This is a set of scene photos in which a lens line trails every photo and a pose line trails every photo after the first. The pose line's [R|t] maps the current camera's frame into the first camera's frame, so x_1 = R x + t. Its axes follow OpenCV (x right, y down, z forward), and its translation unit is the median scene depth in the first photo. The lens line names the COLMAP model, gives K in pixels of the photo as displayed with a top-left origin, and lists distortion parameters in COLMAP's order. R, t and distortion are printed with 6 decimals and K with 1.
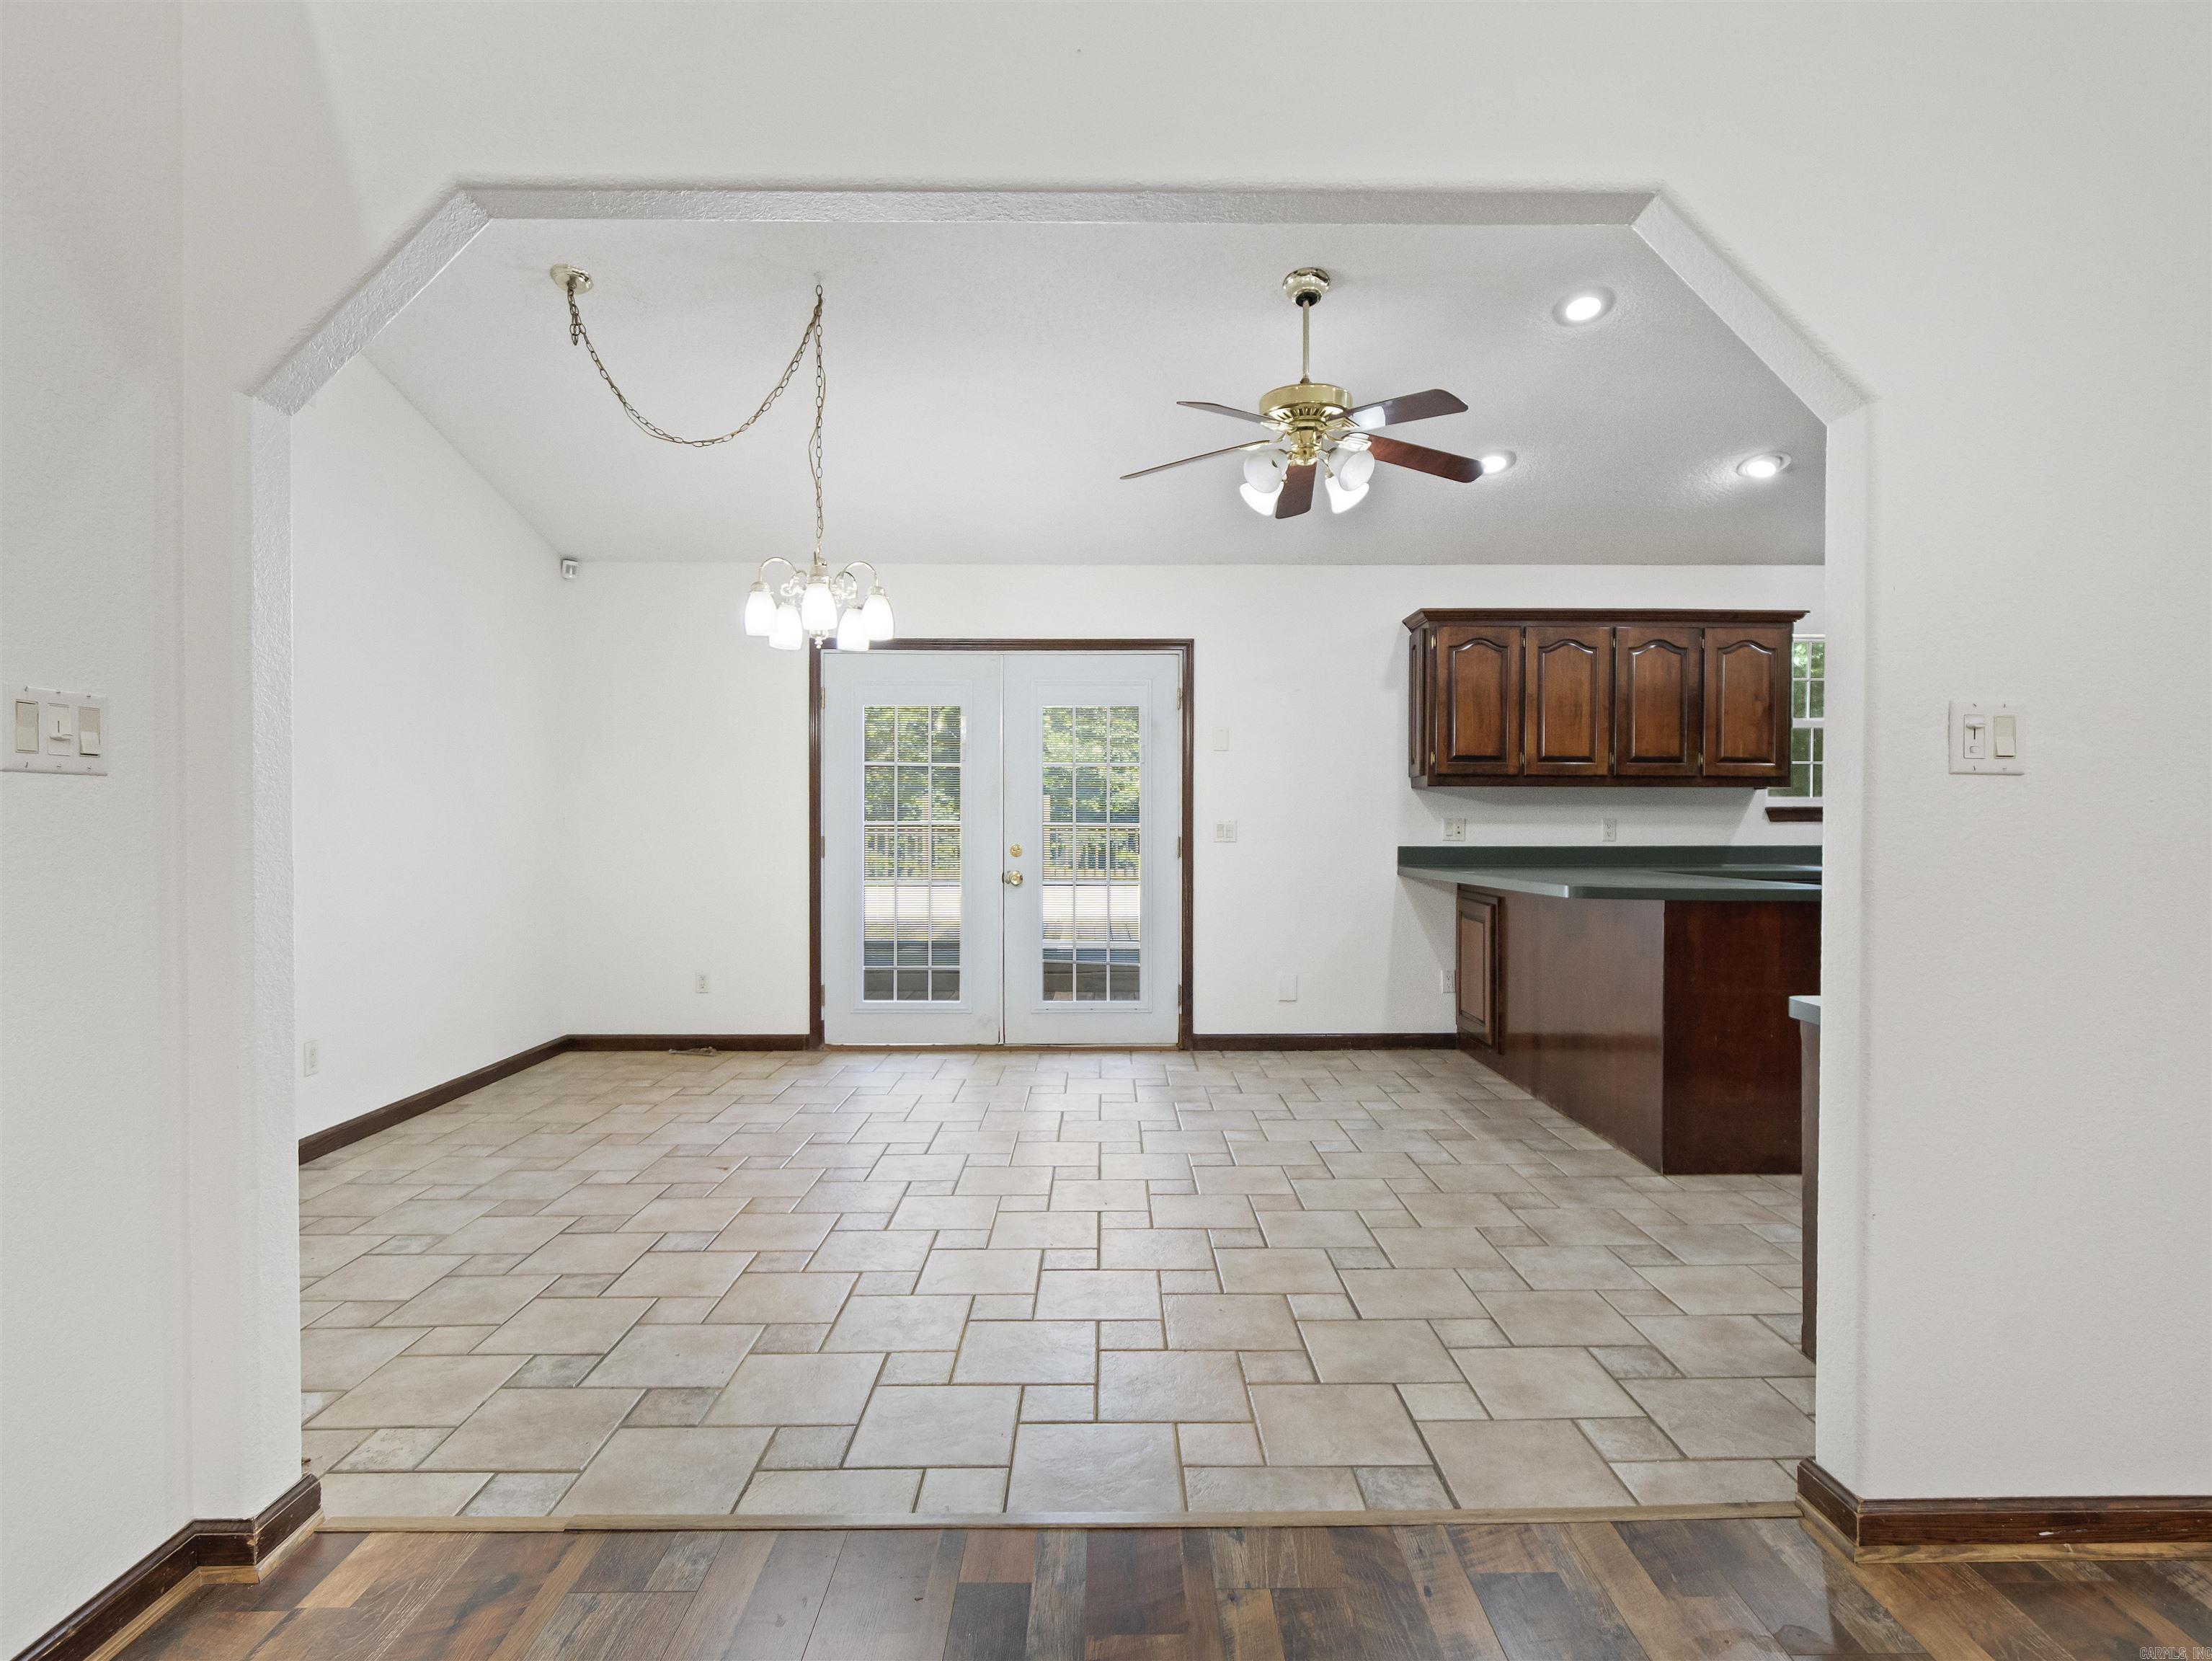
lens RADIAL K [[1156.7, 0, 1106.0], [0, 1156.7, 873.9], [0, 0, 1]] dist [-0.000525, 0.000418]
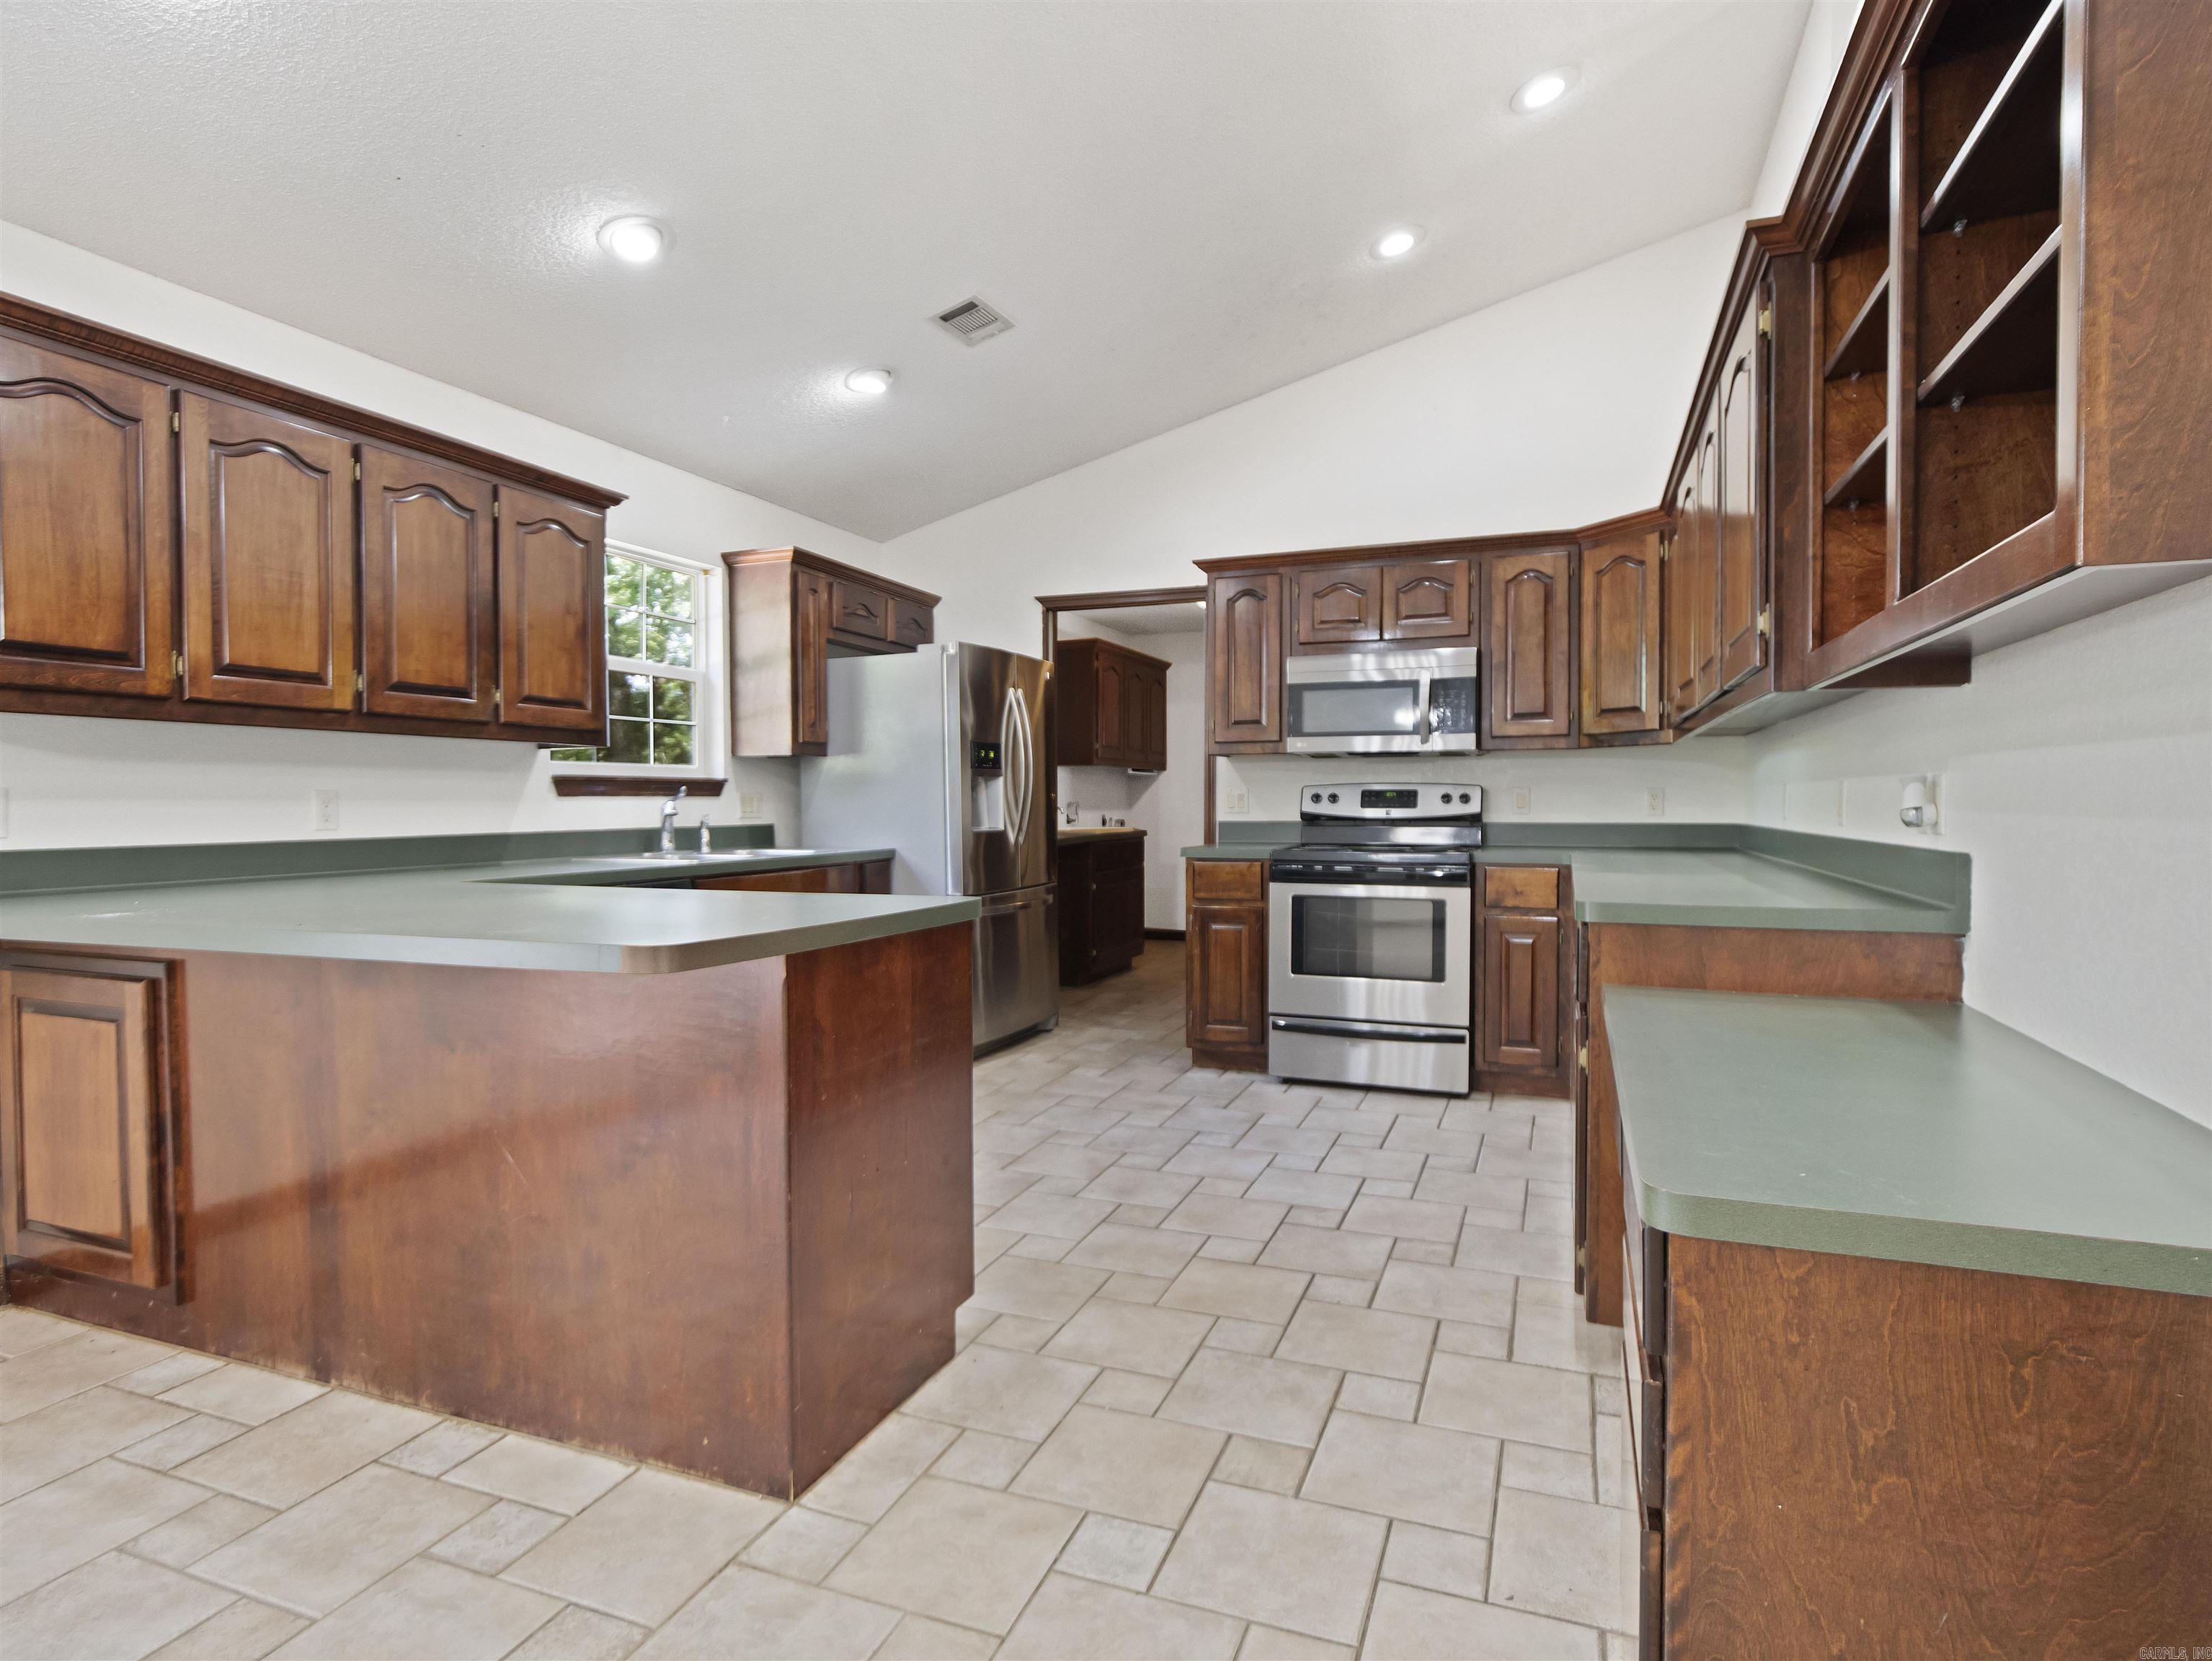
lens RADIAL K [[1171.4, 0, 1108.9], [0, 1171.4, 828.1], [0, 0, 1]] dist [-0.002133, 0.001744]
pose [[0.363754, -0.023192, 0.931206, 0.045785], [0.040669, 0.999132, 0.008997, -0.020283], [-0.930607, 0.034598, 0.364381, 0.469552]]
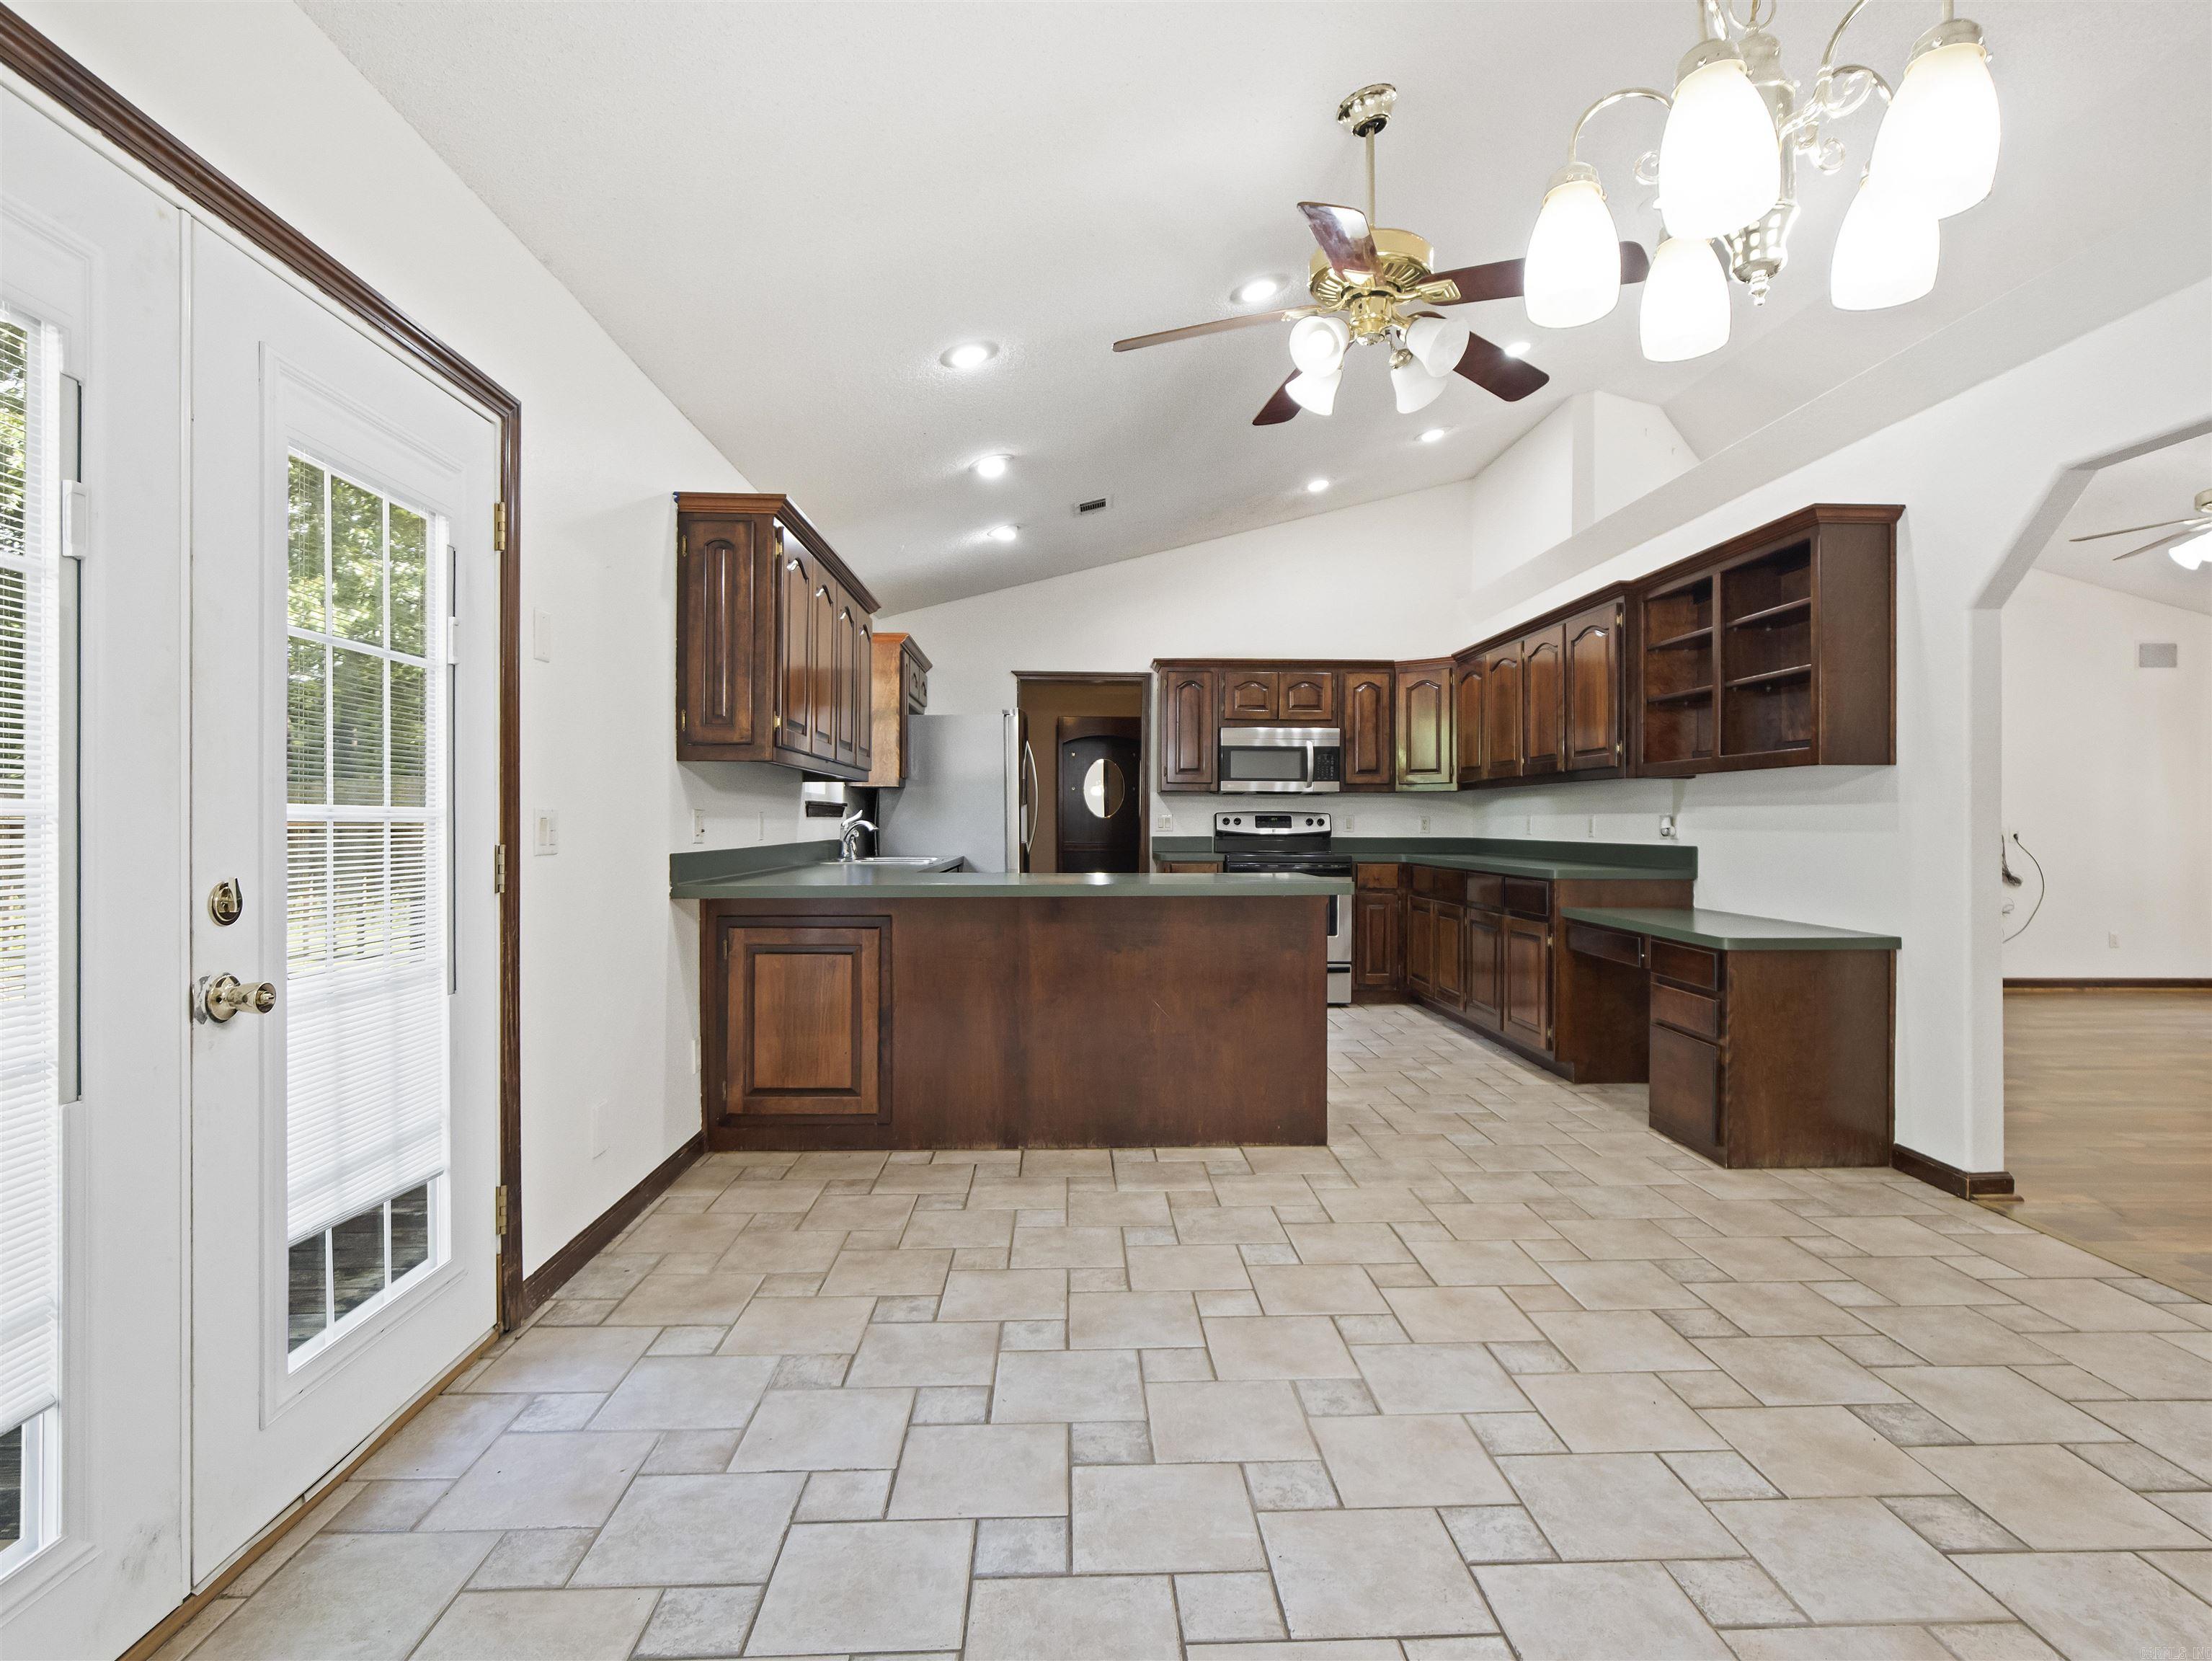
lens RADIAL K [[1171.4, 0, 1108.9], [0, 1171.4, 828.1], [0, 0, 1]] dist [-0.002133, 0.001744]
pose [[-0.042682, -0.005115, 0.999076, -0.418072], [0.036372, 0.999316, 0.006670, -0.035454], [-0.998426, 0.036623, -0.042467, 0.857945]]
